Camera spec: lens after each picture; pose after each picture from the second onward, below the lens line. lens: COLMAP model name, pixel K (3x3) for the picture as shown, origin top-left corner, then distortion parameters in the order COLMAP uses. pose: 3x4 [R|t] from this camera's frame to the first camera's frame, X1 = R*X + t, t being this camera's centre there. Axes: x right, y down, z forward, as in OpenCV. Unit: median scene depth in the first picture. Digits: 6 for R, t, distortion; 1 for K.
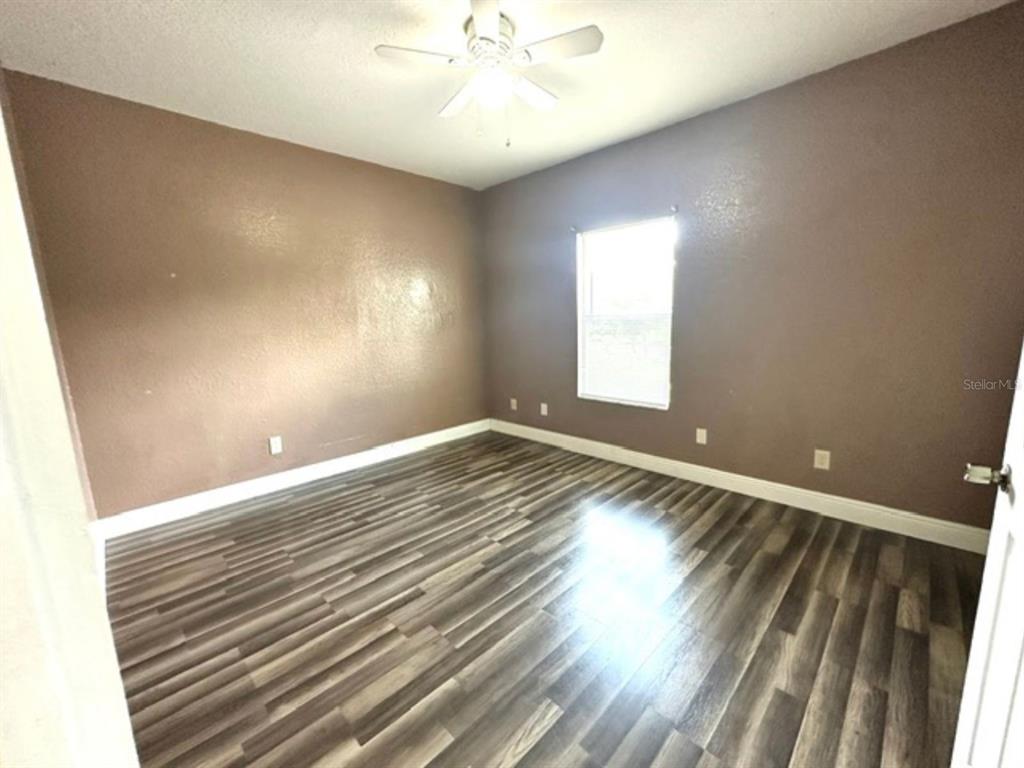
lens RADIAL K [[431.1, 0, 512.0], [0, 431.1, 384.0], [0, 0, 1]] dist [0.000322, 0.000013]
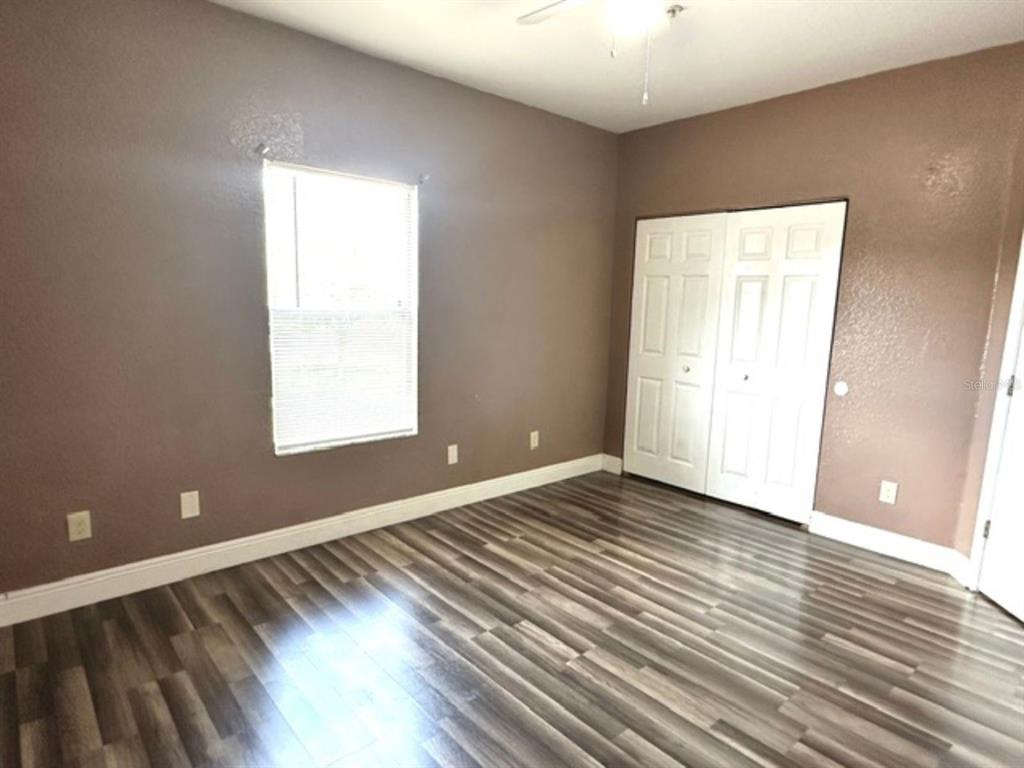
lens RADIAL K [[565.1, 0, 562.4], [0, 565.1, 384.1], [0, 0, 1]] dist [-0.002022, -0.000497]
pose [[0.022893, -0.120108, 0.992497, -0.774492], [0.117899, 0.986154, 0.116620, -0.142545], [-0.992762, 0.114345, 0.036736, 0.848633]]
